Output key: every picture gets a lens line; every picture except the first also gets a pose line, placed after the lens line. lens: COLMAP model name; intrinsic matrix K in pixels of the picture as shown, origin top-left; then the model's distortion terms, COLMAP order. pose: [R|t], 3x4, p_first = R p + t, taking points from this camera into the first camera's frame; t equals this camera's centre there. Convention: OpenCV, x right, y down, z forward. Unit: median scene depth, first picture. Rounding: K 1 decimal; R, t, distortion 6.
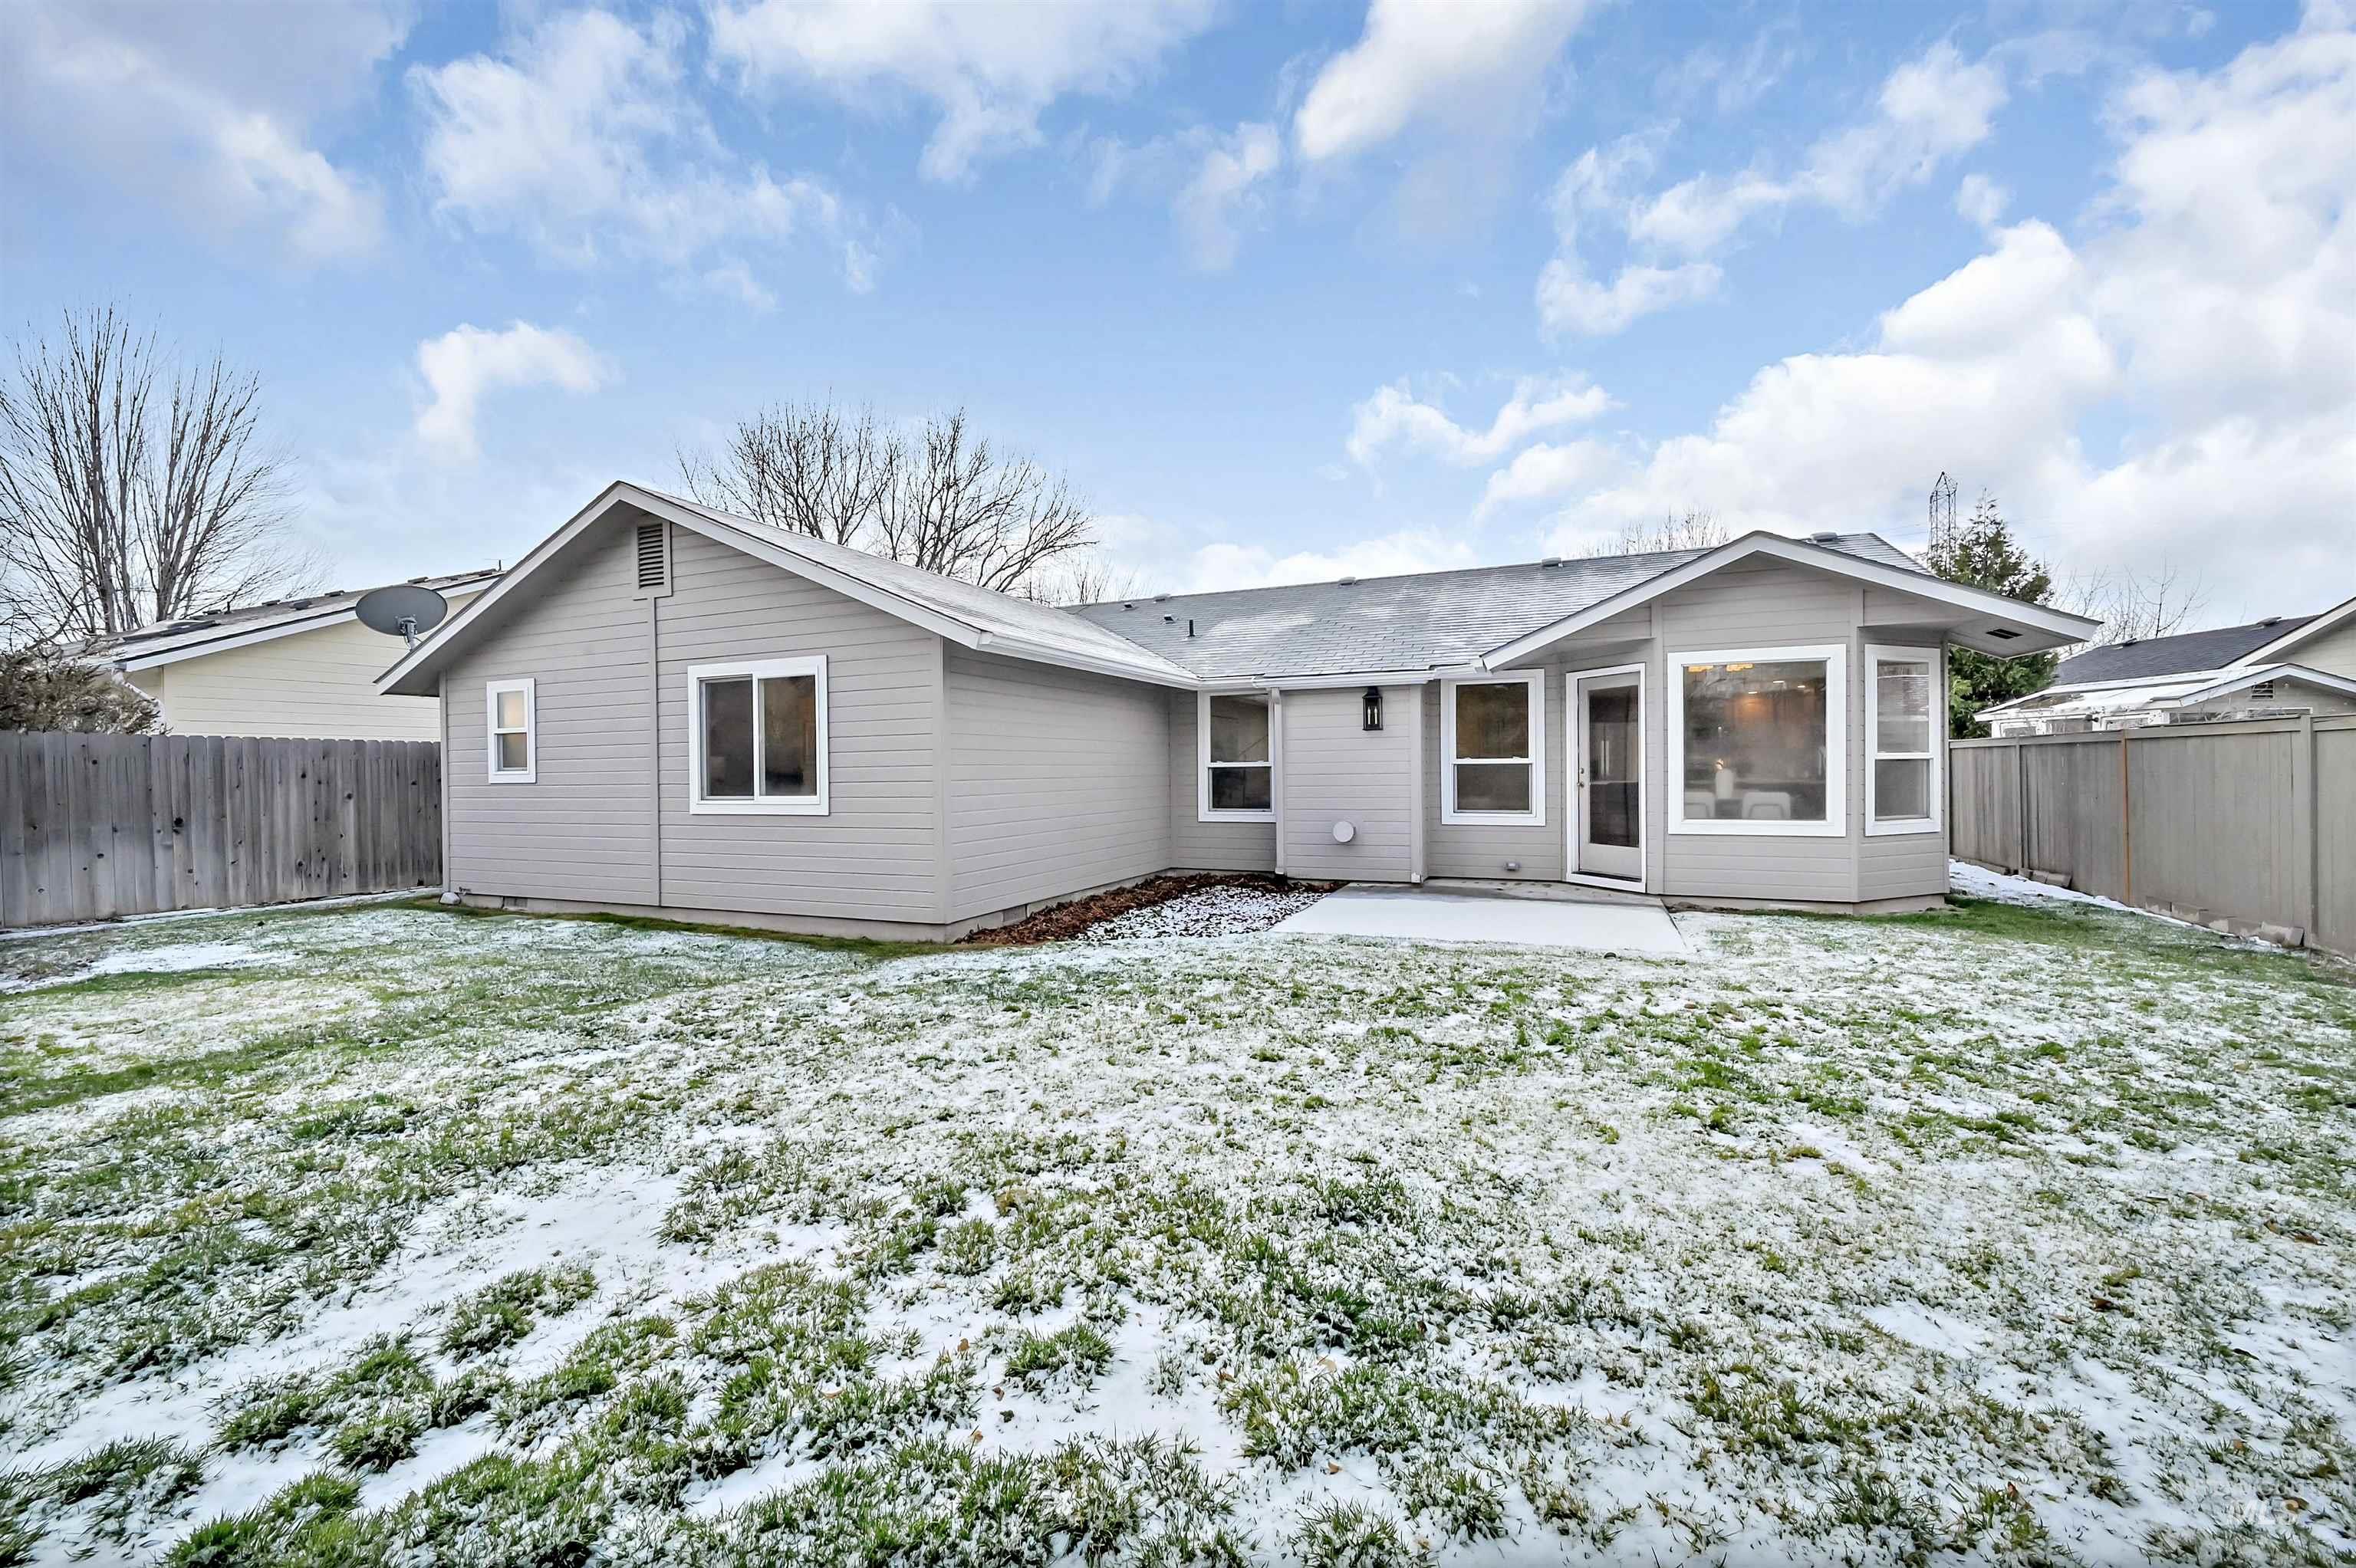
lens RADIAL K [[941.1, 0, 1180.2], [0, 941.1, 775.2], [0, 0, 1]] dist [-0.000613, 0.000631]
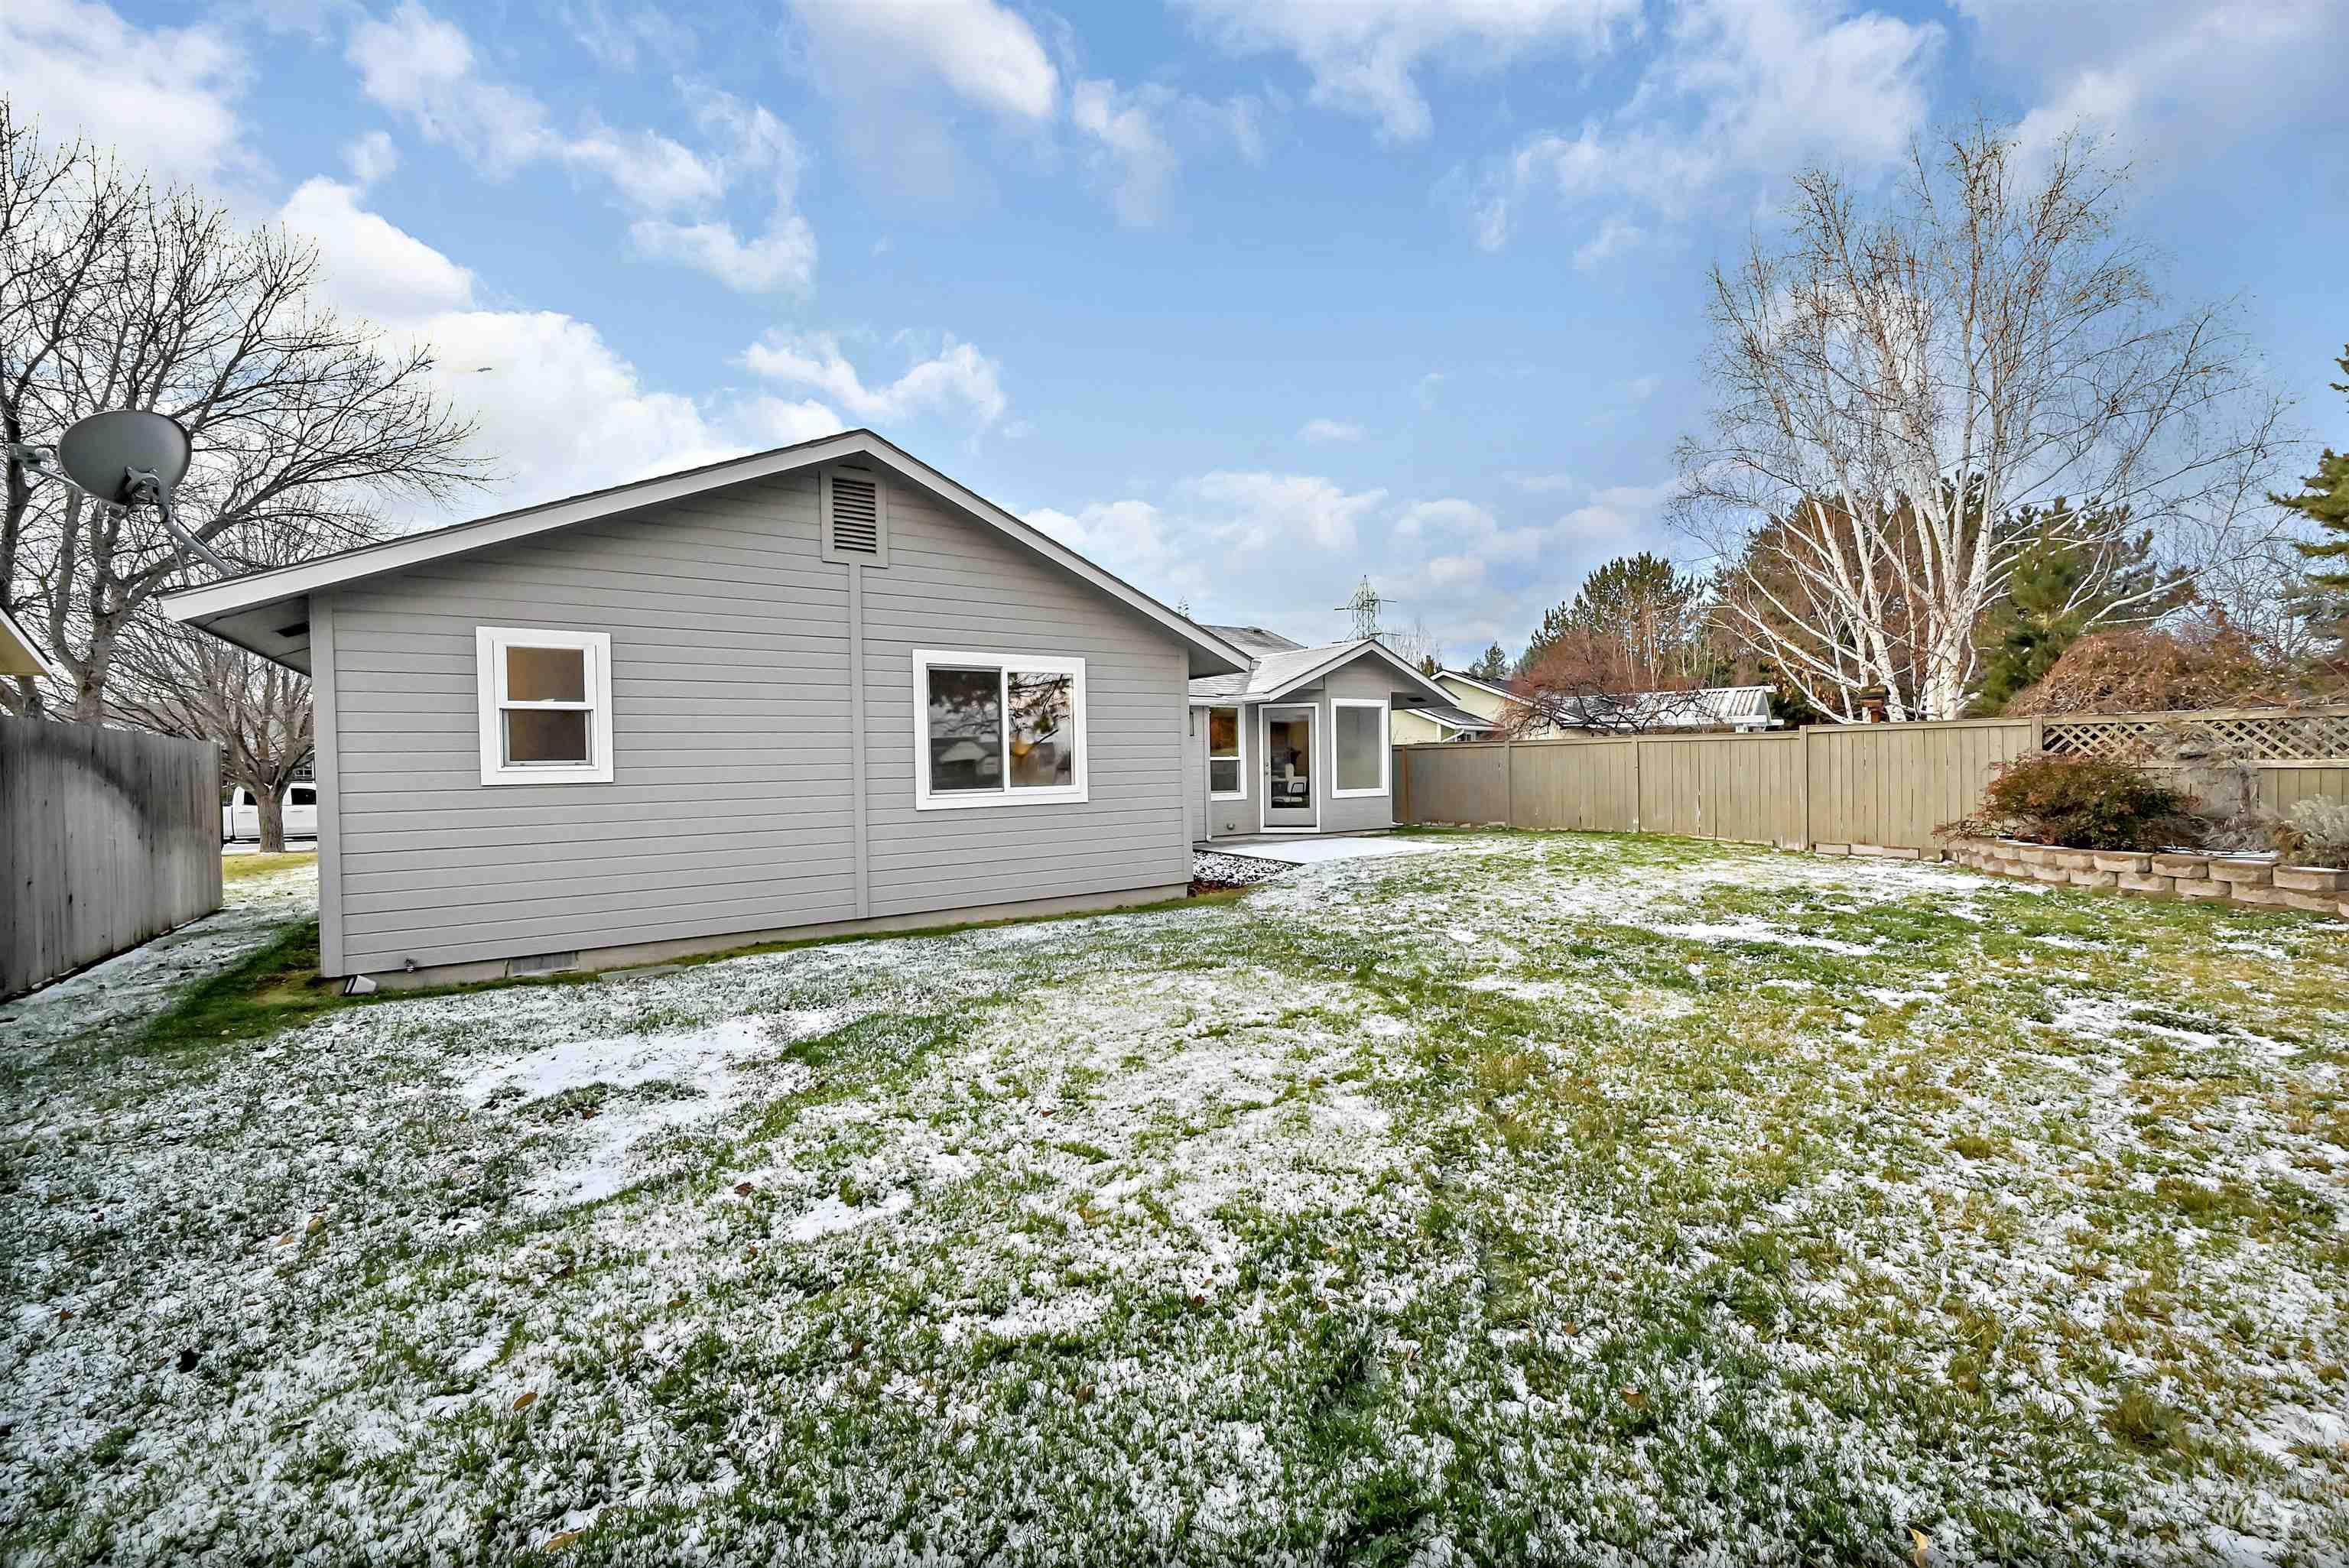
lens RADIAL K [[938.3, 0, 1176.7], [0, 938.3, 775.2], [0, 0, 1]] dist [-0.000613, 0.000631]
pose [[0.532183, -0.010558, 0.846564, -1.163636], [0.017871, 0.999840, 0.001236, 0.010449], [-0.846441, 0.014471, 0.532286, 0.296811]]
